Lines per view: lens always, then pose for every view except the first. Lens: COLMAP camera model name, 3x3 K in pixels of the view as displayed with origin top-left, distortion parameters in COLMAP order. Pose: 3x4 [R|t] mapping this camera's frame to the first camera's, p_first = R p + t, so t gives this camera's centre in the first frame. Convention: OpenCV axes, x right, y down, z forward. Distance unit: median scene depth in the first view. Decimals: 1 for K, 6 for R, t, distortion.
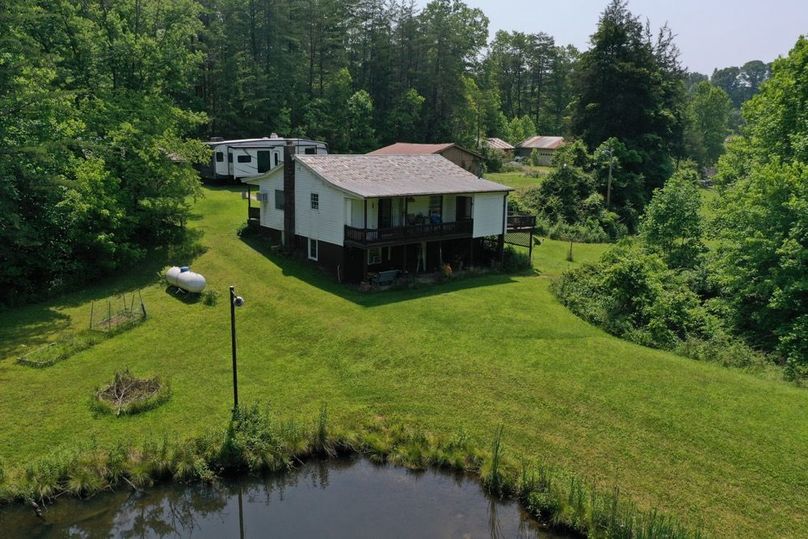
lens RADIAL K [[632.9, 0, 402.3], [0, 632.9, 272.6], [0, 0, 1]] dist [0.005108, -0.002609]
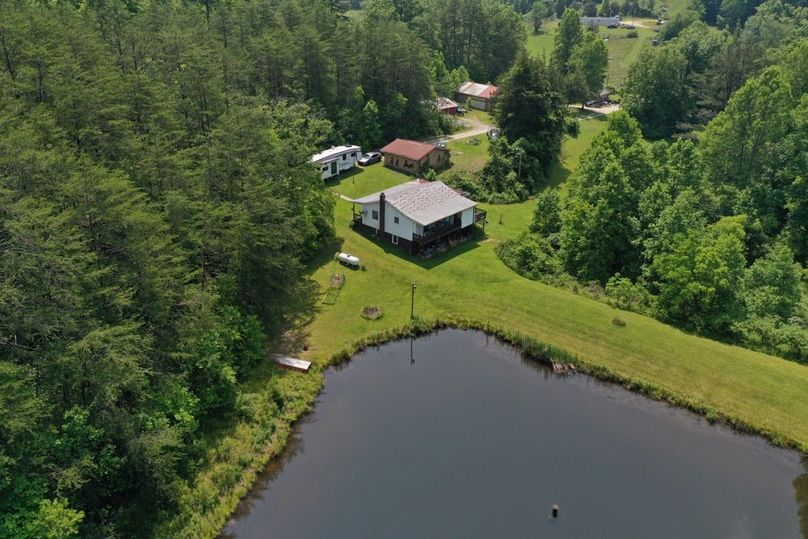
lens RADIAL K [[632.9, 0, 403.3], [0, 632.9, 268.8], [0, 0, 1]] dist [0.005108, -0.002609]
pose [[0.990271, -0.063285, 0.123927, -0.396663], [0.033594, 0.972983, 0.228422, -0.451304], [-0.135034, -0.222036, 0.965643, -1.240191]]
